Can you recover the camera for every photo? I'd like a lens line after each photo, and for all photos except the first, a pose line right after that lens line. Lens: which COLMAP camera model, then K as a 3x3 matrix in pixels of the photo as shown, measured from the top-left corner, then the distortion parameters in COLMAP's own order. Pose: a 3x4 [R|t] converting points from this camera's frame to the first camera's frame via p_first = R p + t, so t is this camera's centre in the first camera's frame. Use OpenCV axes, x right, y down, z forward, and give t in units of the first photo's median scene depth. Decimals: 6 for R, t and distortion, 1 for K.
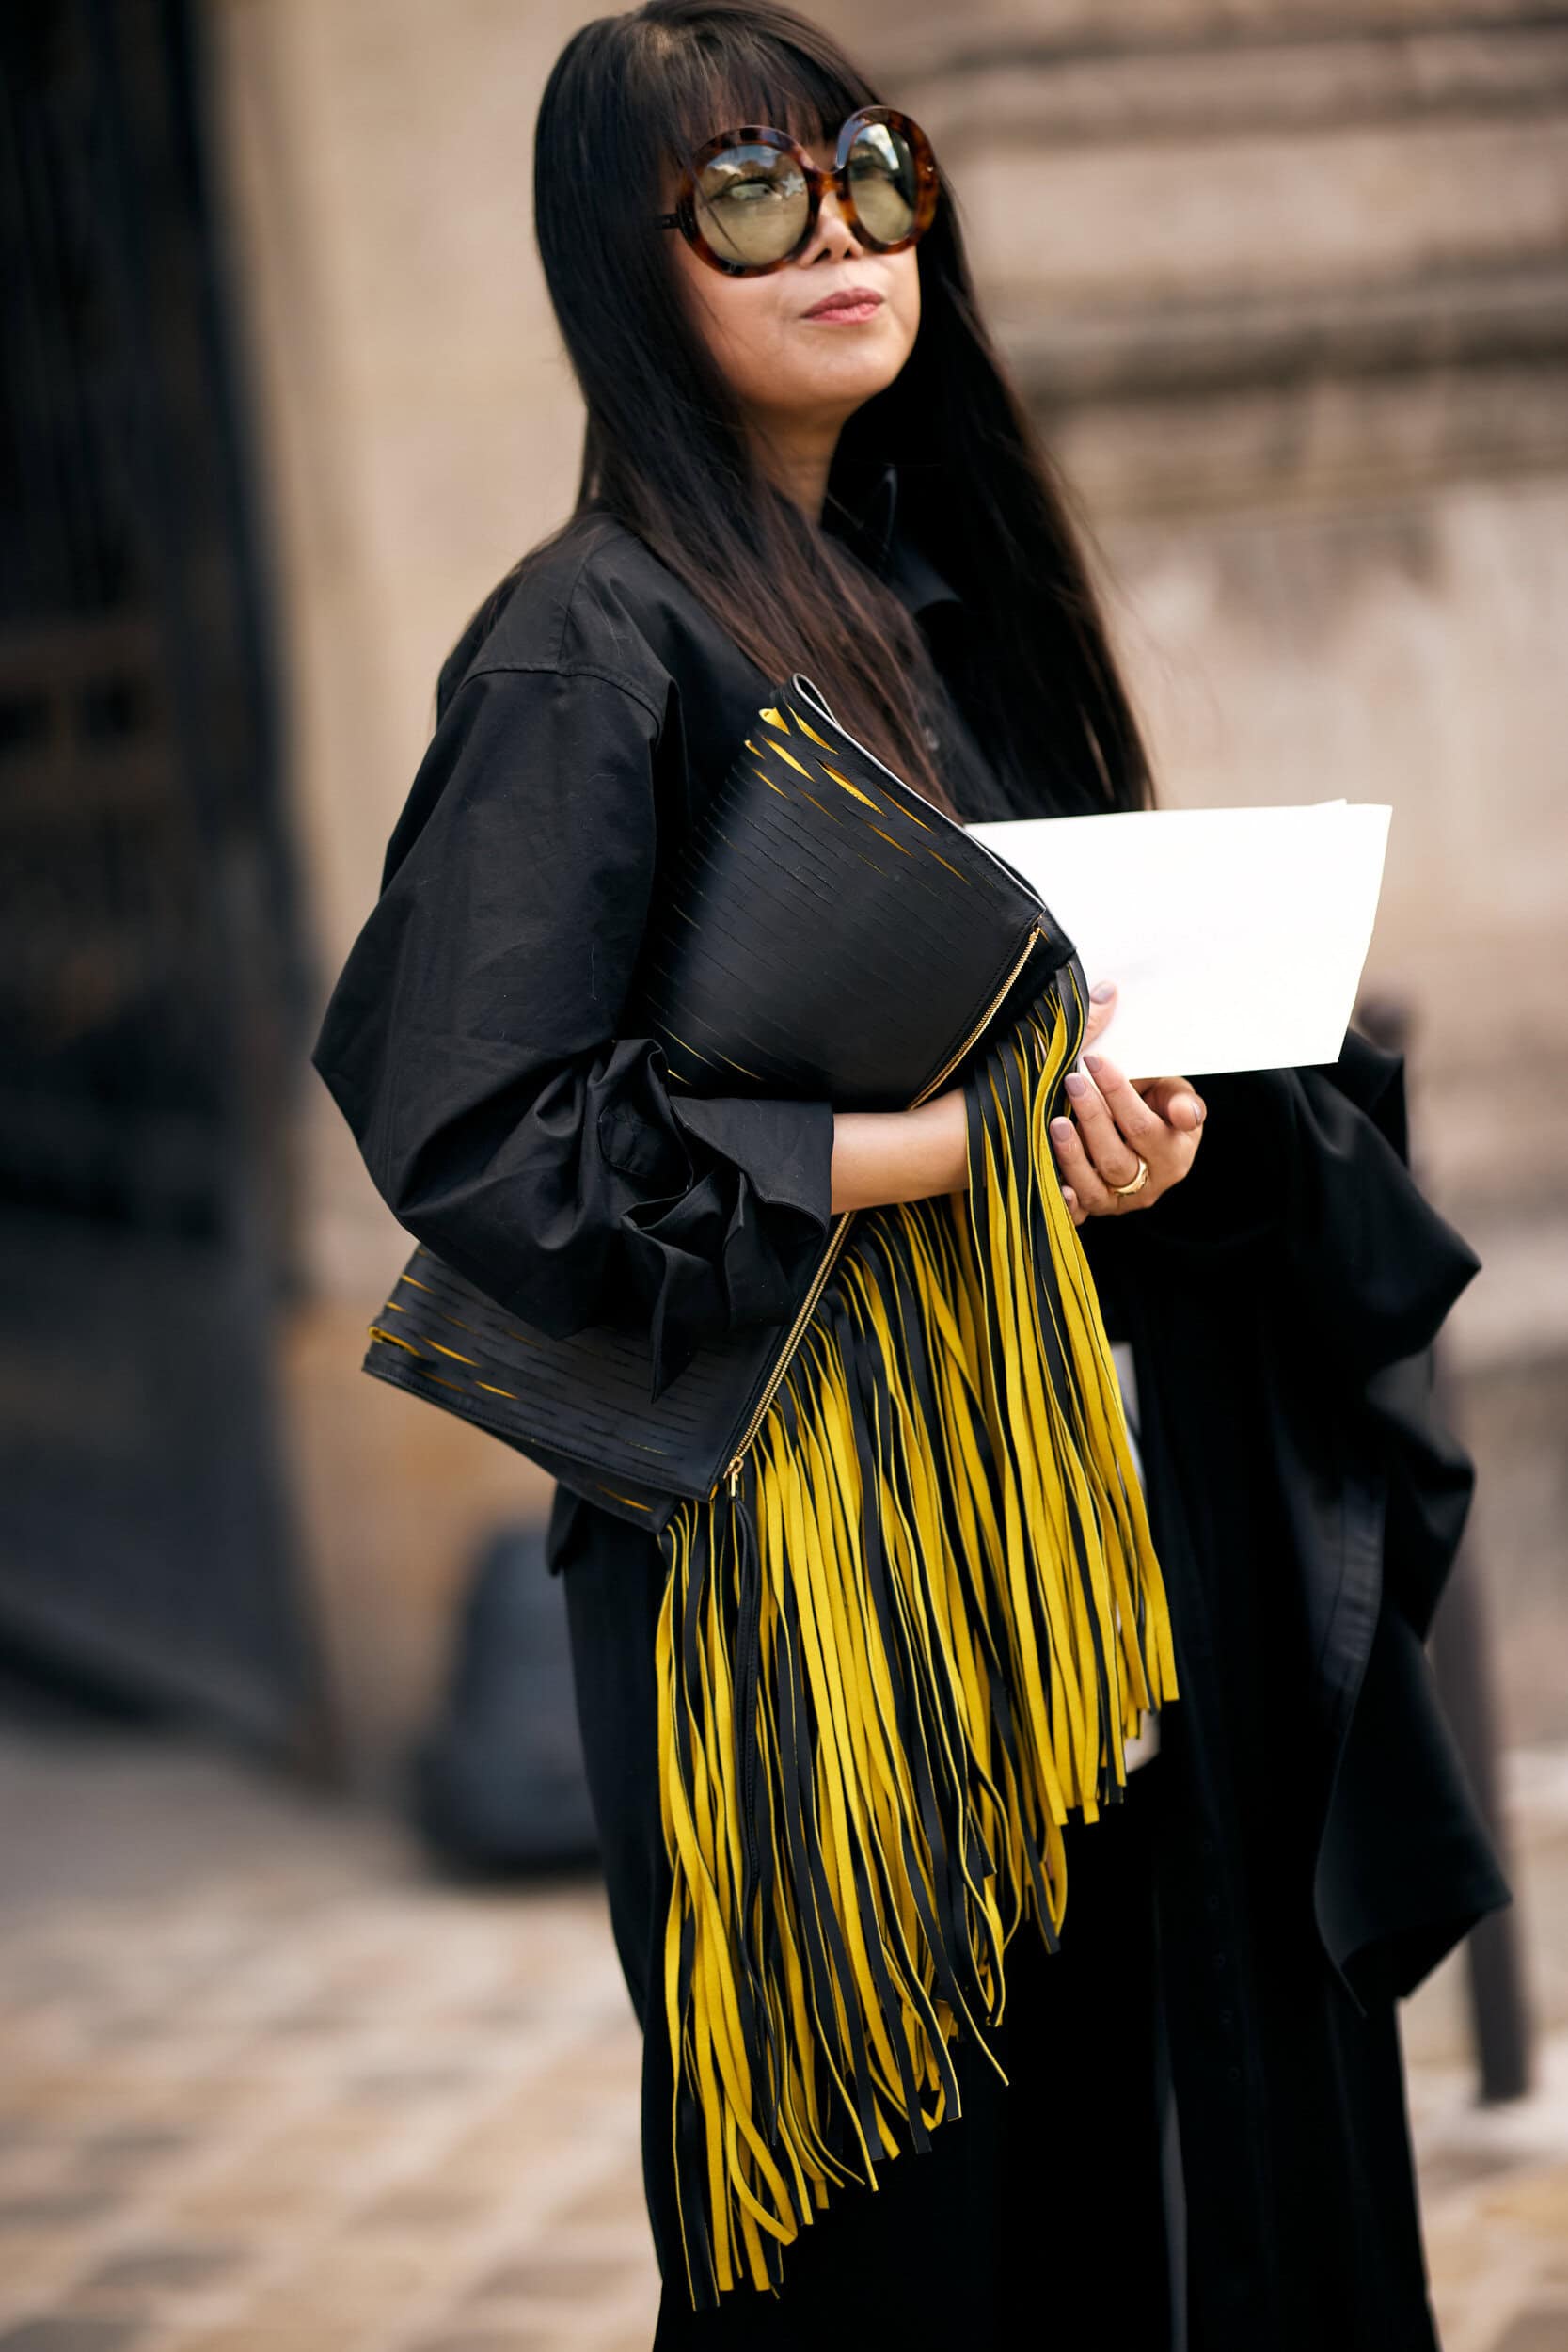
lens RADIAL K [[5663.2, 0, 784.0], [0, 5663.2, 1176.0], [0, 0, 1]] dist [-0.072164, 0.011991]
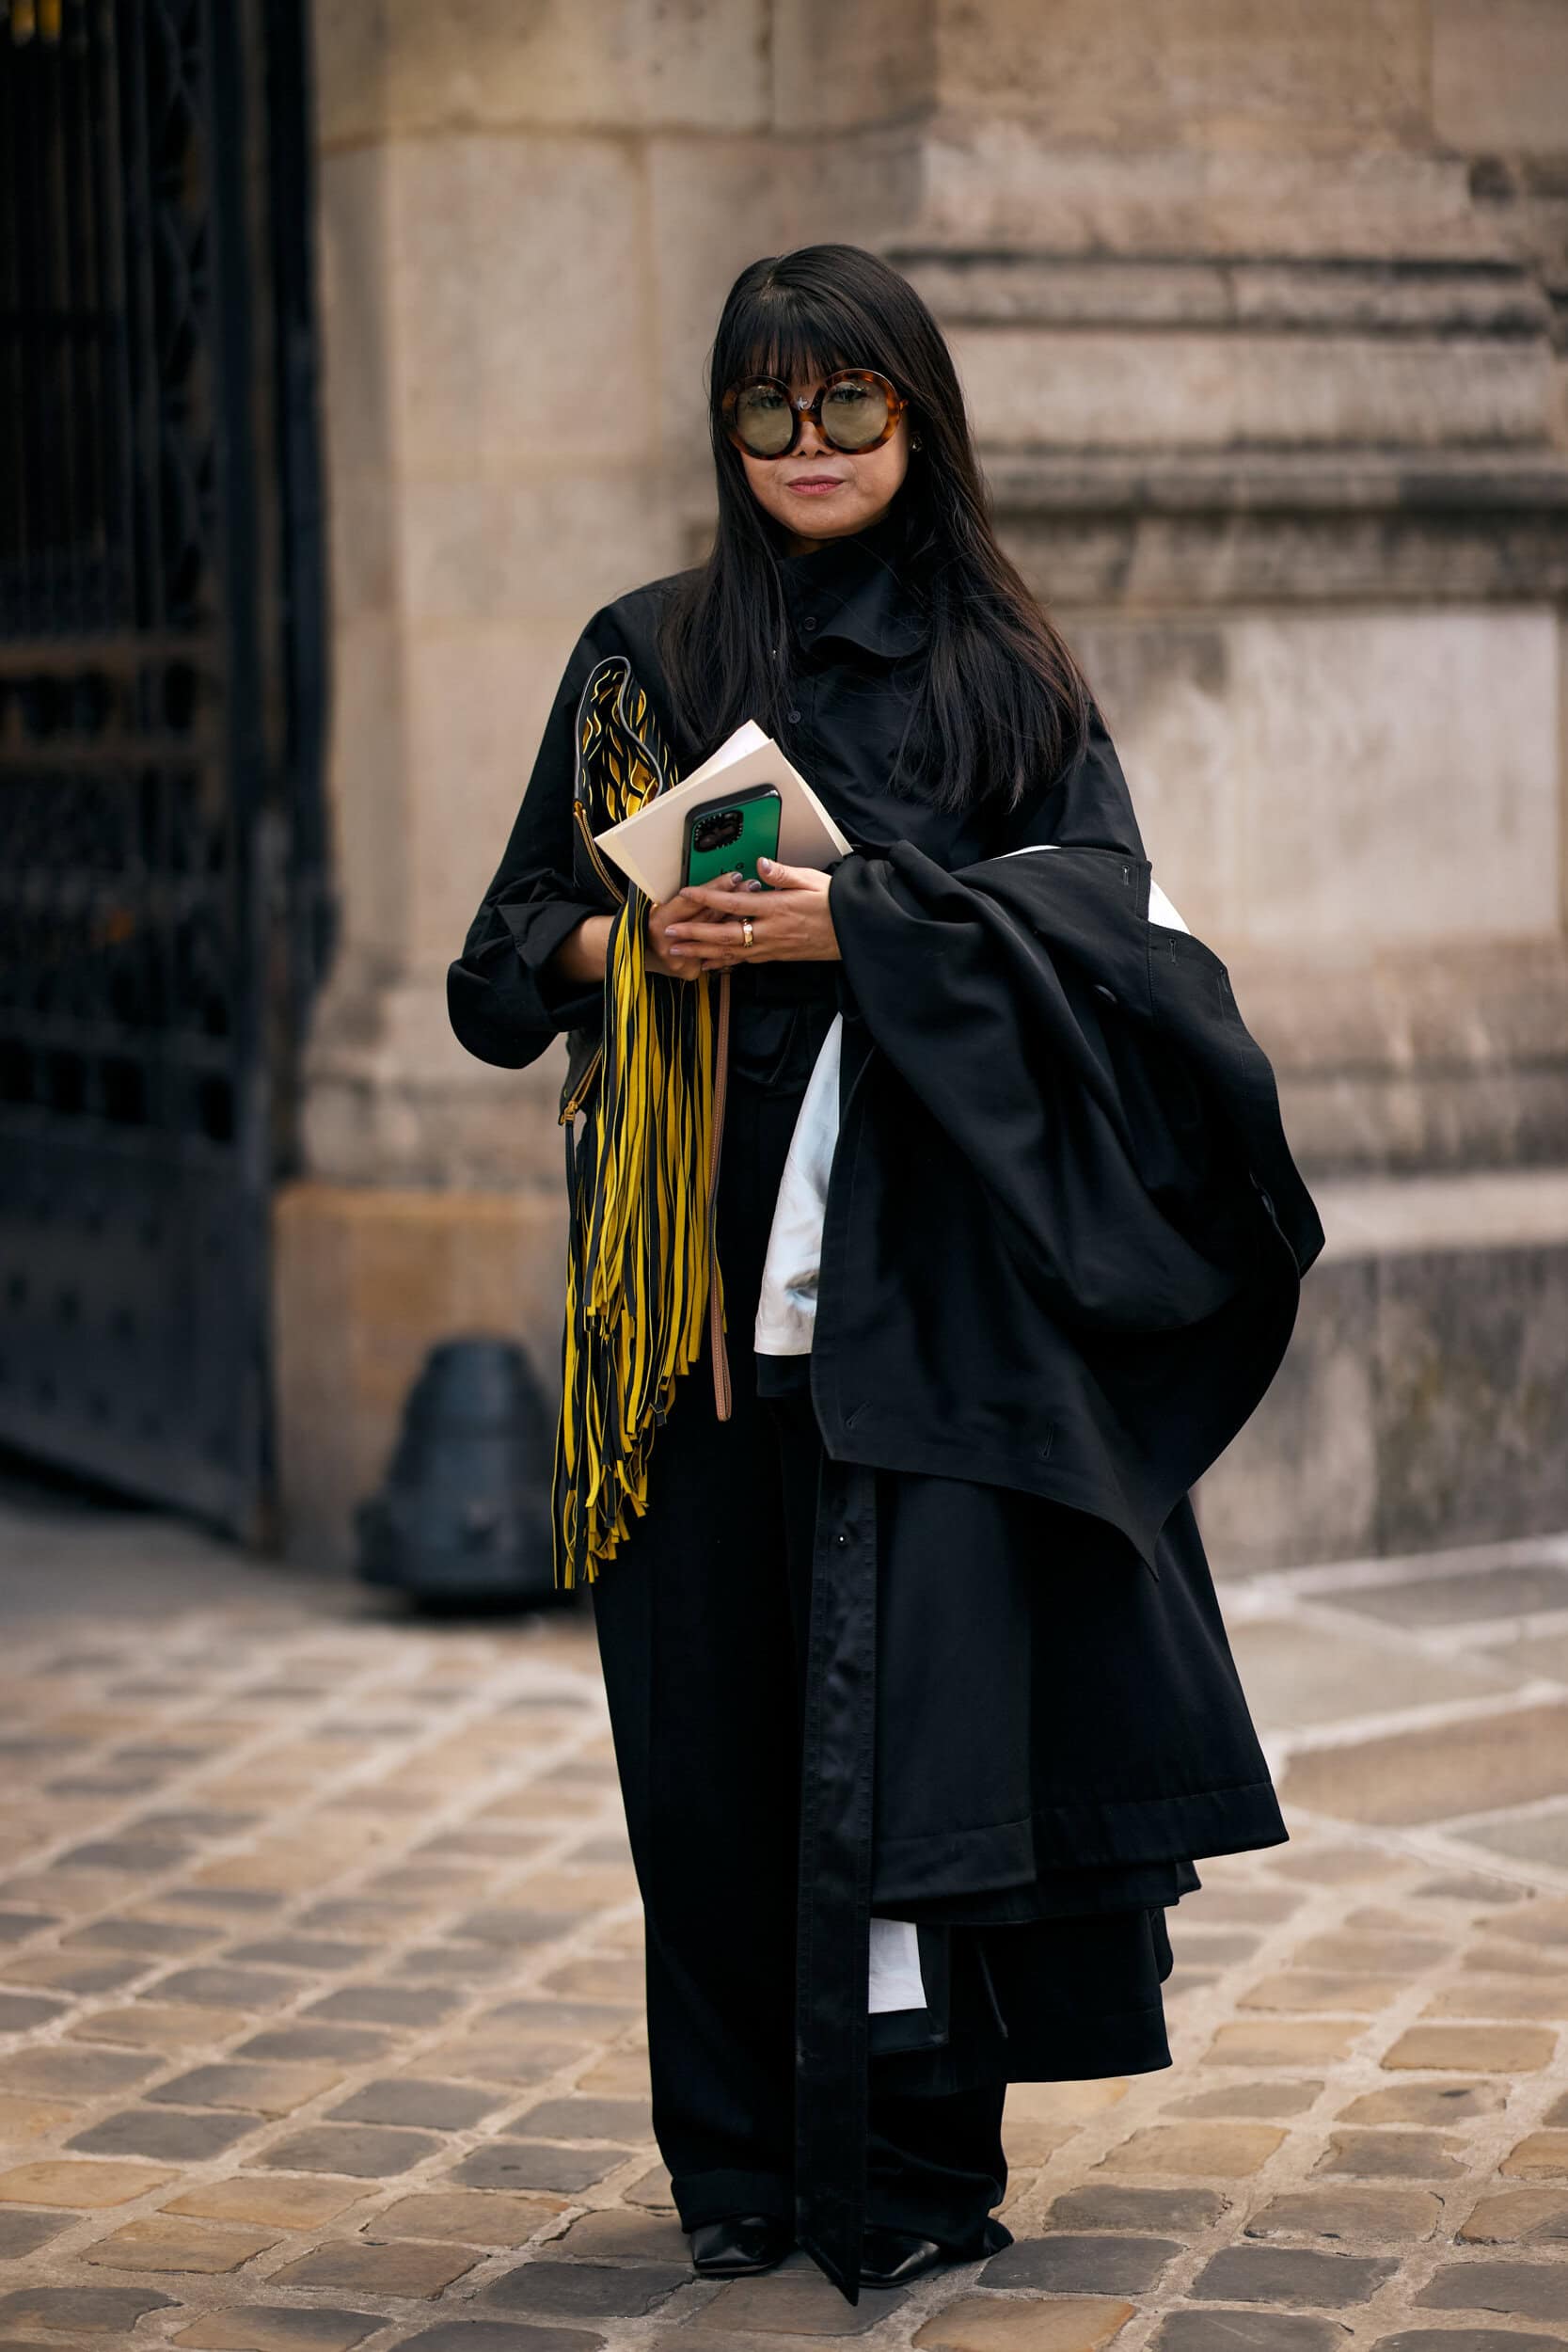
lens RADIAL K [[5663.2, 0, 784.0], [0, 5663.2, 1176.0], [0, 0, 1]] dist [-0.072164, 0.011991]
pose [[0.996216, 0.082467, 0.027451, -0.012890], [-0.082189, 0.996555, -0.011102, 0.031781], [-0.028272, 0.008803, 0.999561, -0.309740]]
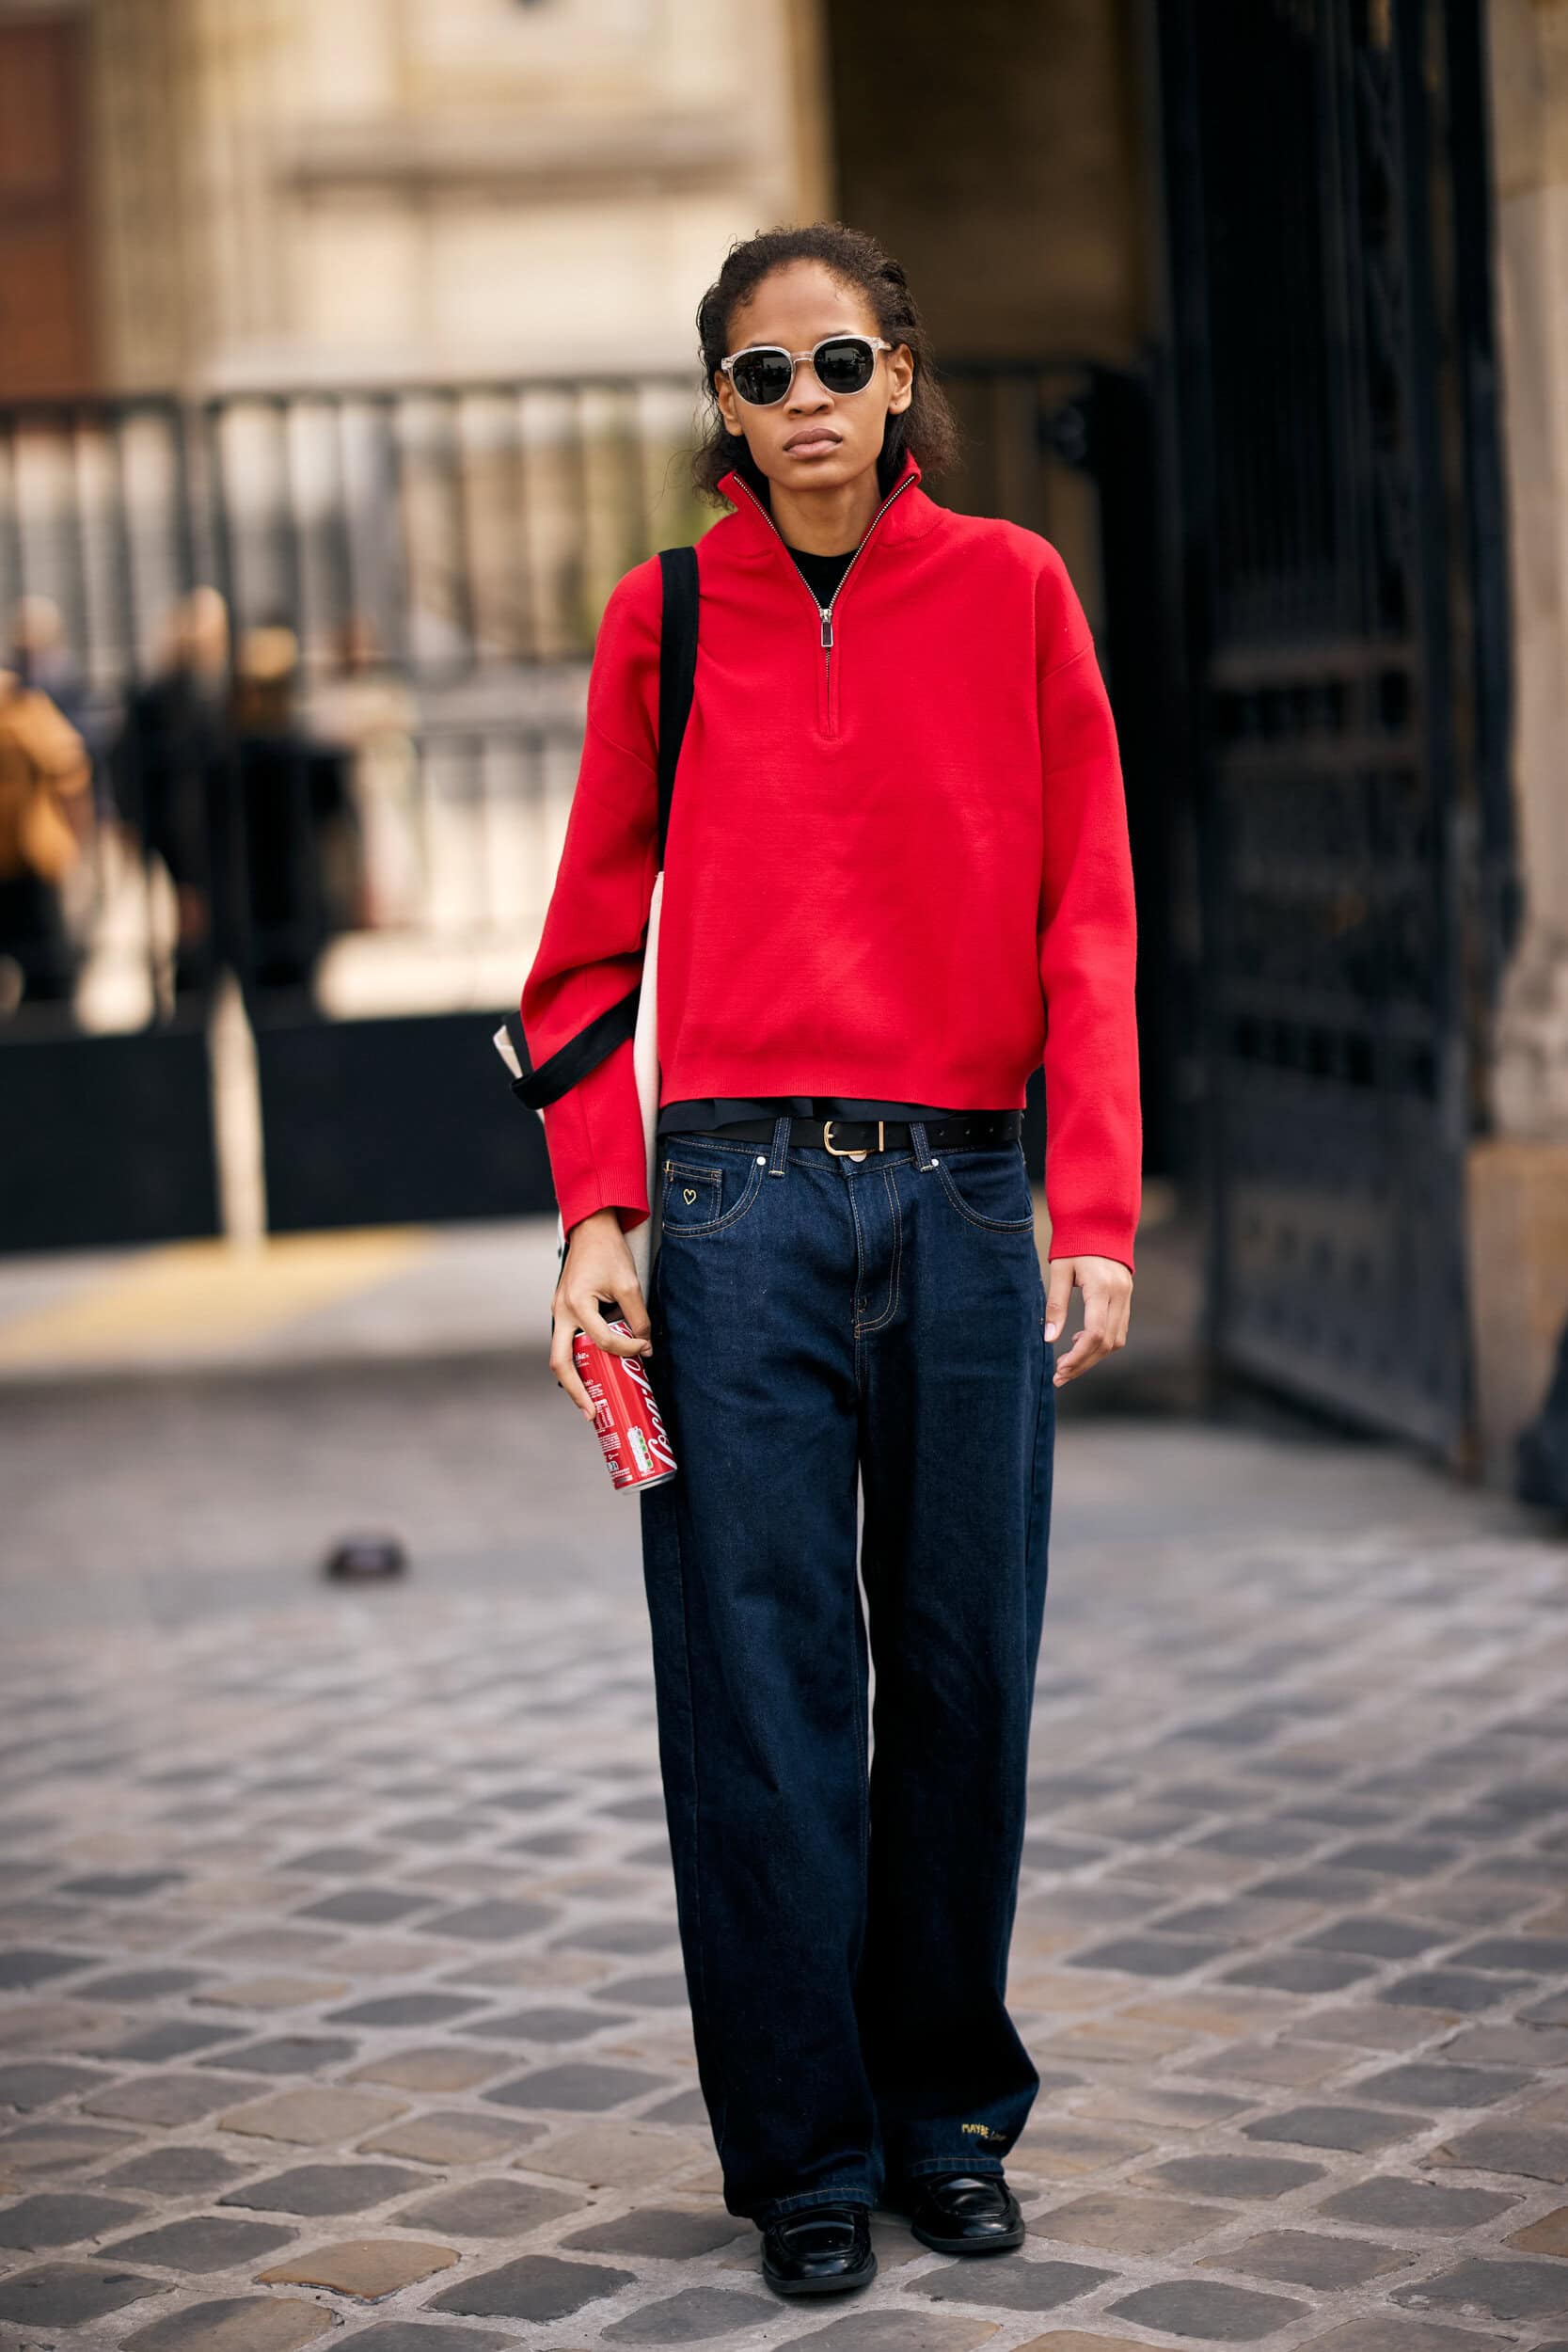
lens RADIAL K [[5474.1, 0, 784.0], [0, 5474.1, 1176.0], [0, 0, 1]] dist [0.049933, 0.271958]
pose [[0.968042, 0.071596, -0.240353, 0.084132], [-0.069723, 0.997433, 0.016296, 0.026107], [0.240903, 0.000983, 0.970549, -0.401669]]
